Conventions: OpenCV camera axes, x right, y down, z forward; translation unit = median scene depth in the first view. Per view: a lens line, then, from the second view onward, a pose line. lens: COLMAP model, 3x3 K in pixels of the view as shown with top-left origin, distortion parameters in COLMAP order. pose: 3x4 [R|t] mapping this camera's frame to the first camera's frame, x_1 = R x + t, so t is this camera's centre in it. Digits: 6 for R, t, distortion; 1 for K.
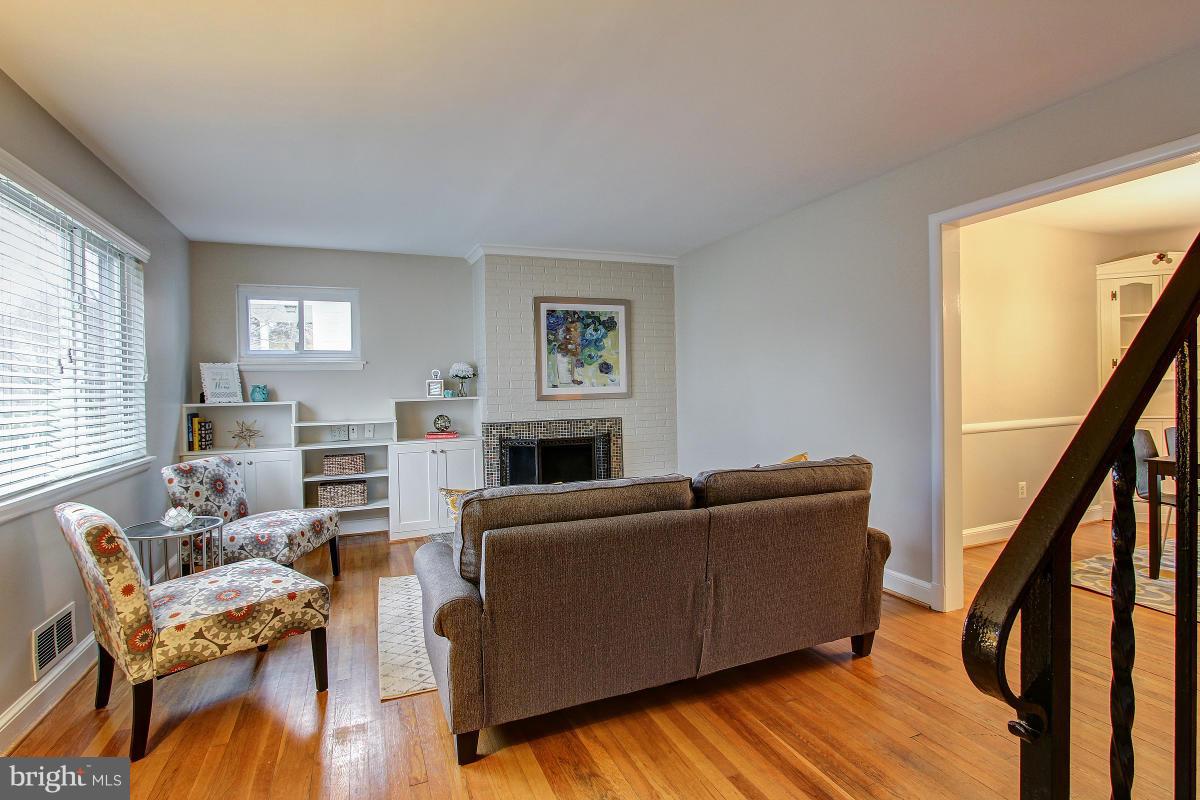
lens RADIAL K [[585.3, 0, 592.9], [0, 585.3, 394.1], [0, 0, 1]] dist [-0.016100, 0.001479]
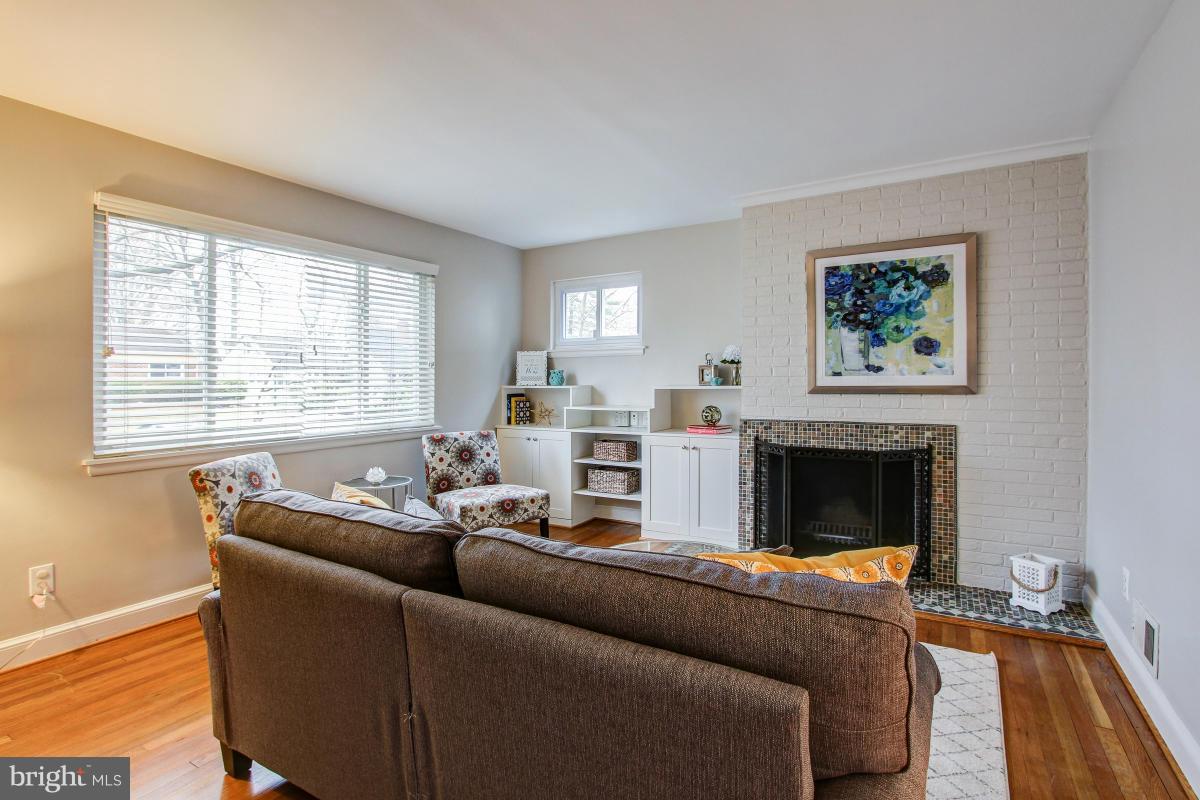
lens RADIAL K [[585.3, 0, 606.6], [0, 585.3, 377.2], [0, 0, 1]] dist [-0.016100, 0.001479]
pose [[0.606223, 0.013649, -0.795178, 0.329329], [-0.017581, 0.999838, 0.003758, -0.007226], [0.795101, 0.011701, 0.606365, 0.352681]]
